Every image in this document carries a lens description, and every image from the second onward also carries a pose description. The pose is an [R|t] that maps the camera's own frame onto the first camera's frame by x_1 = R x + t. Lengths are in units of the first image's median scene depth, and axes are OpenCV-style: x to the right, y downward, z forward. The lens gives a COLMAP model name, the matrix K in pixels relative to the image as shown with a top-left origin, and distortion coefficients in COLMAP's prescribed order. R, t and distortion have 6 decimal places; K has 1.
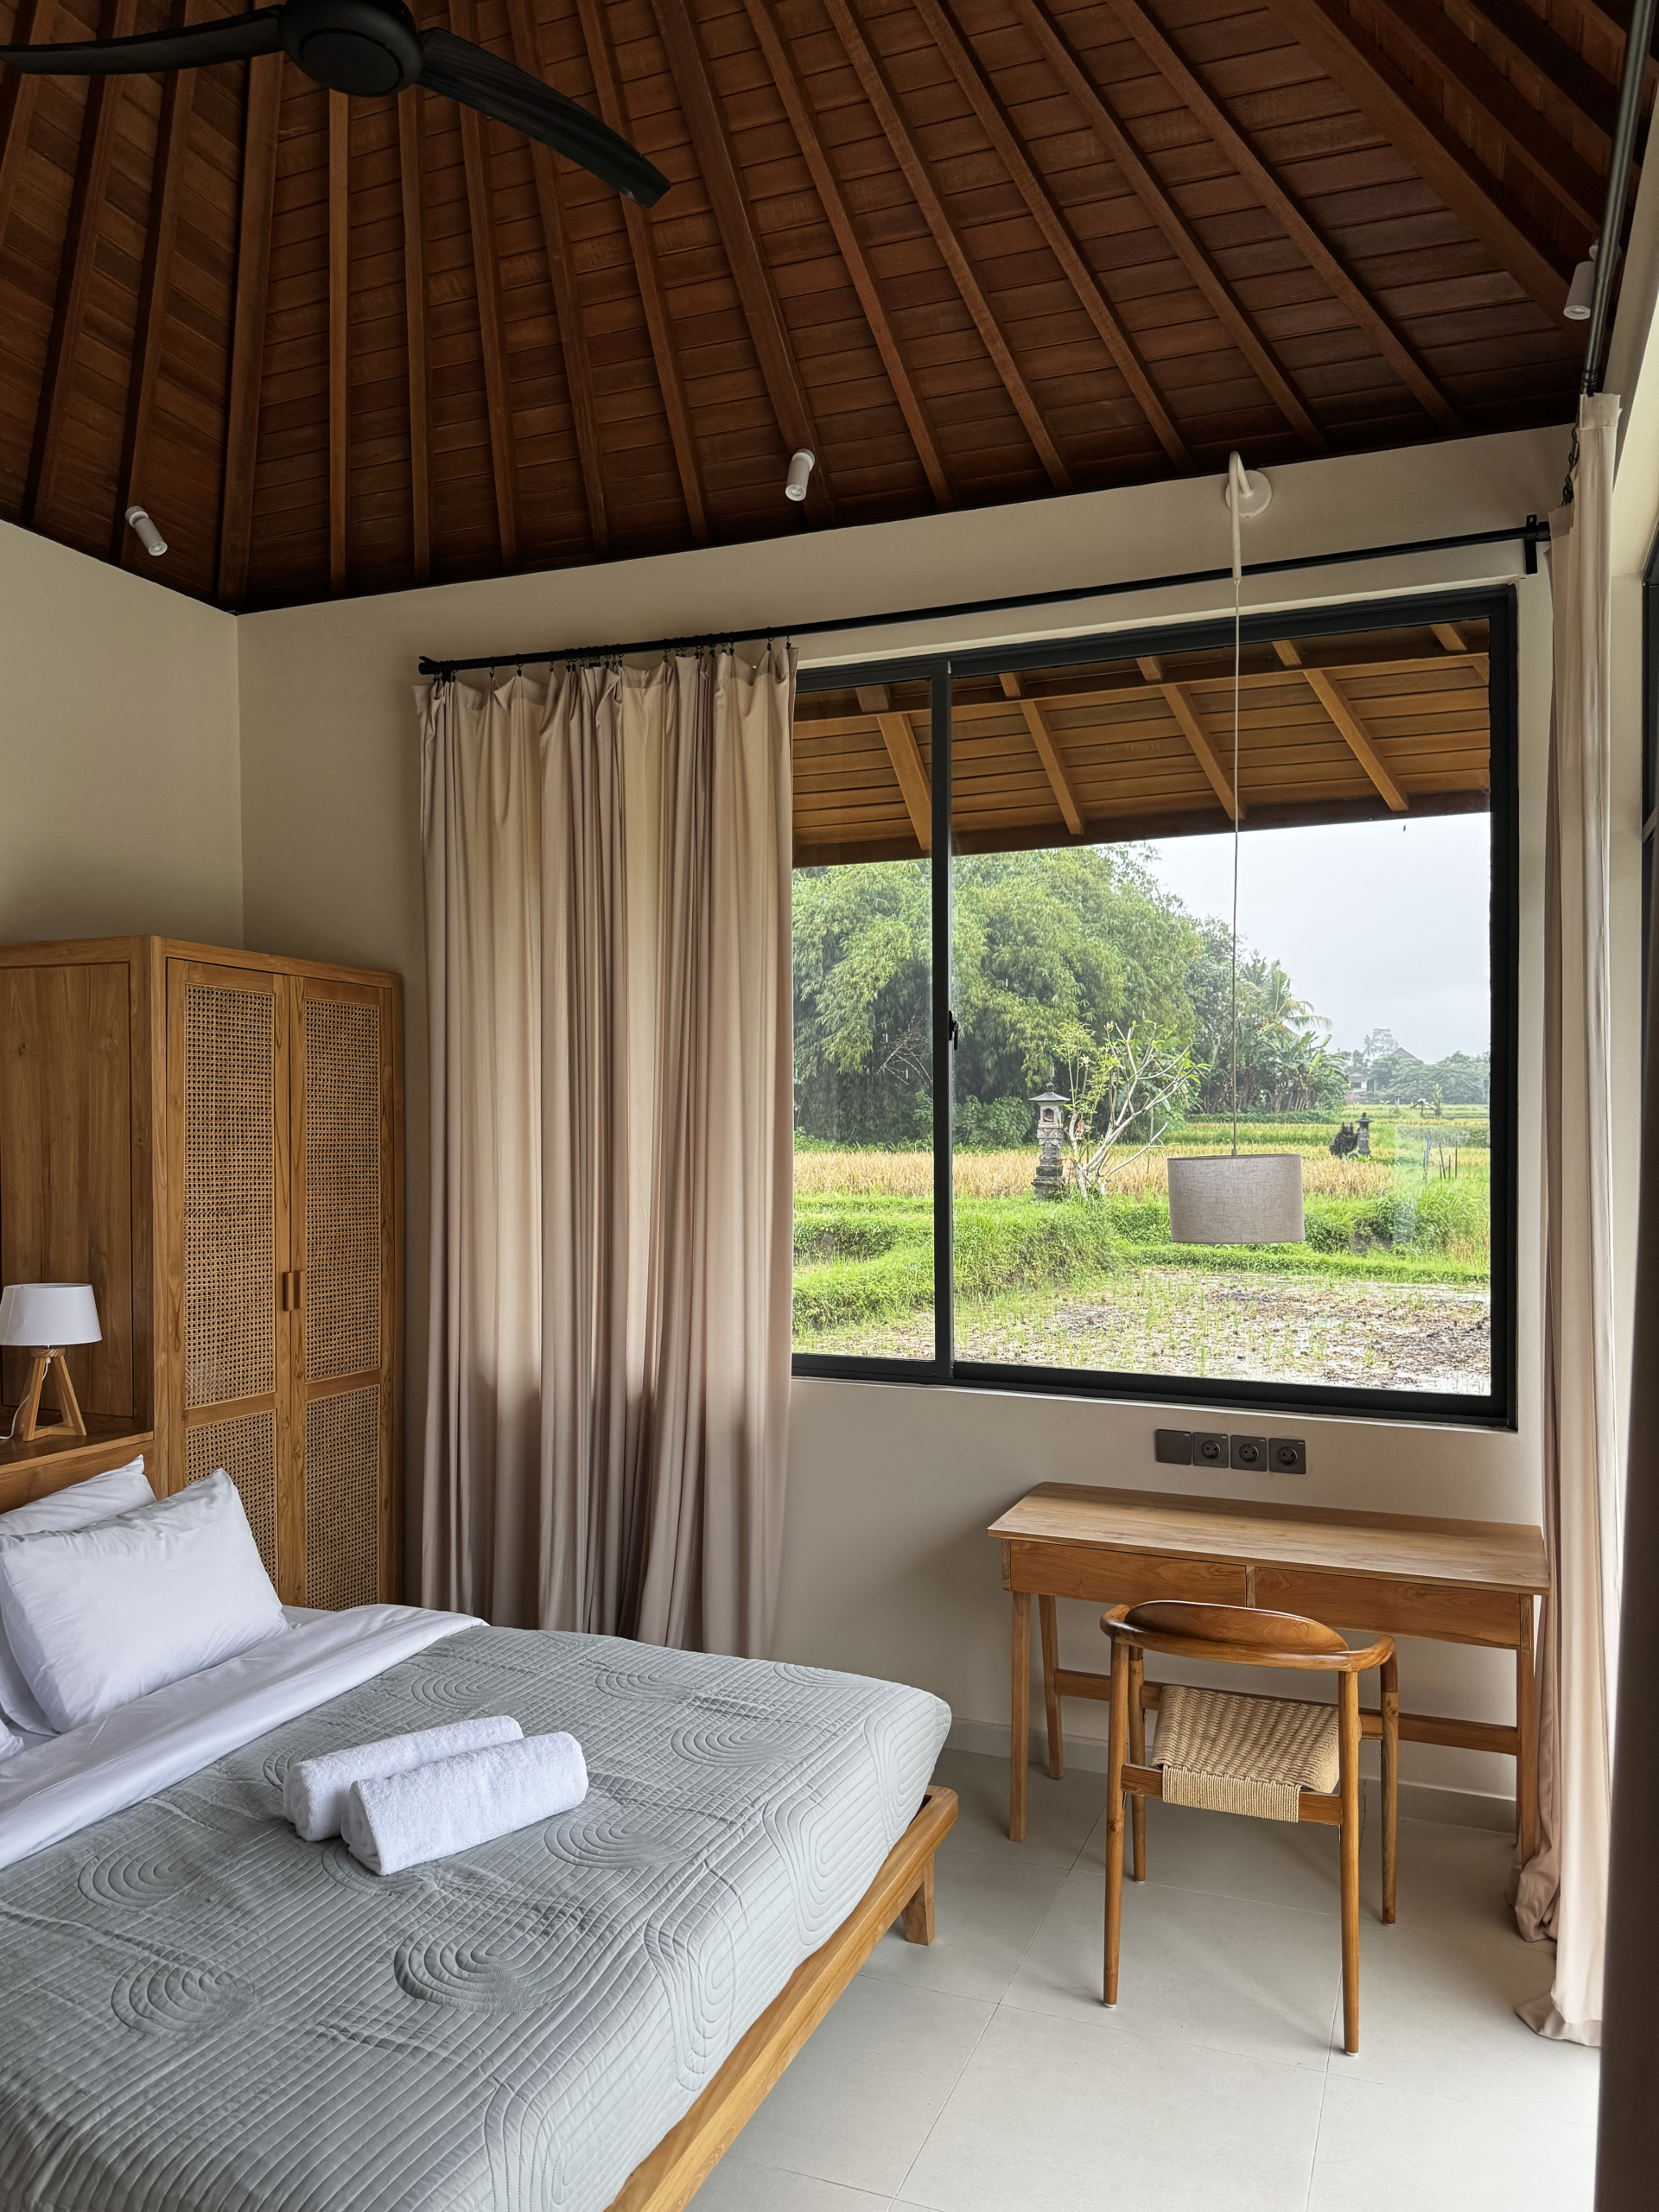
lens RADIAL K [[1646.3, 0, 824.8], [0, 1646.3, 1188.3], [0, 0, 1]] dist [0.001940, -0.042934]
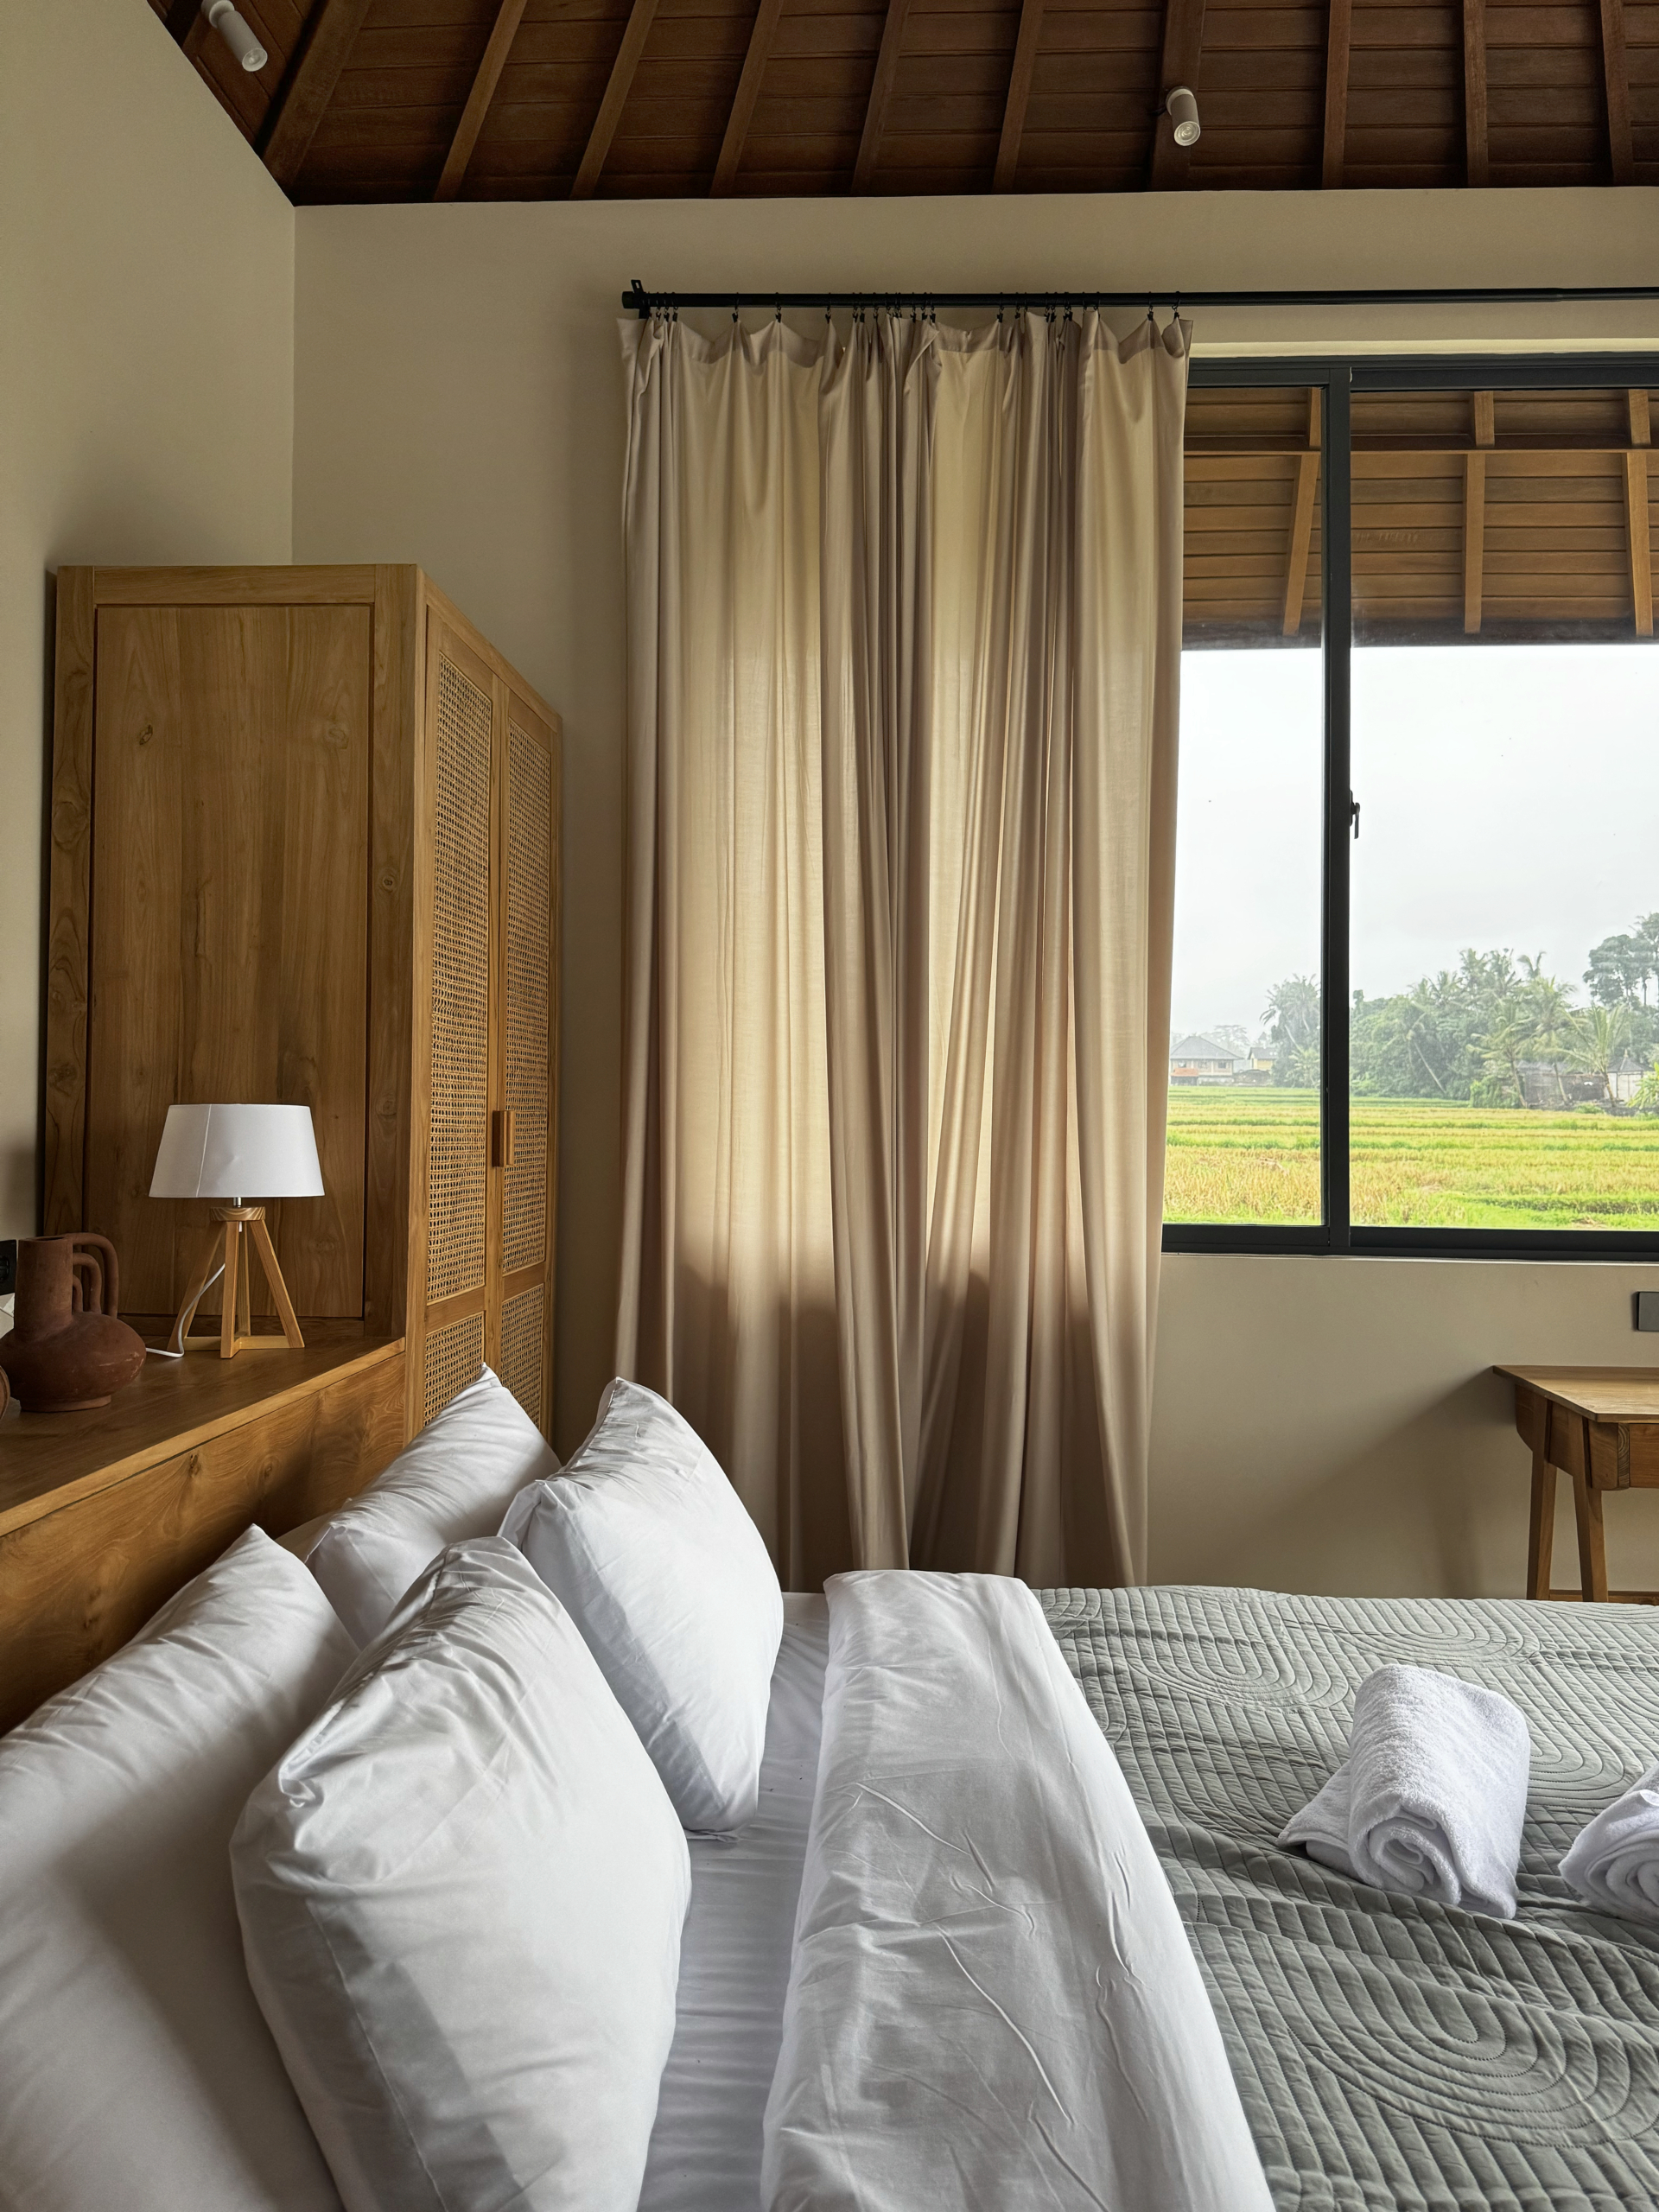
lens RADIAL K [[1646.3, 0, 813.8], [0, 1646.3, 1115.6], [0, 0, 1]] dist [0.001940, -0.042934]
pose [[0.946237, 0.007948, 0.323376, -0.624998], [0.003838, 0.999352, -0.035791, 0.114221], [-0.323451, 0.035108, 0.945593, 0.464902]]
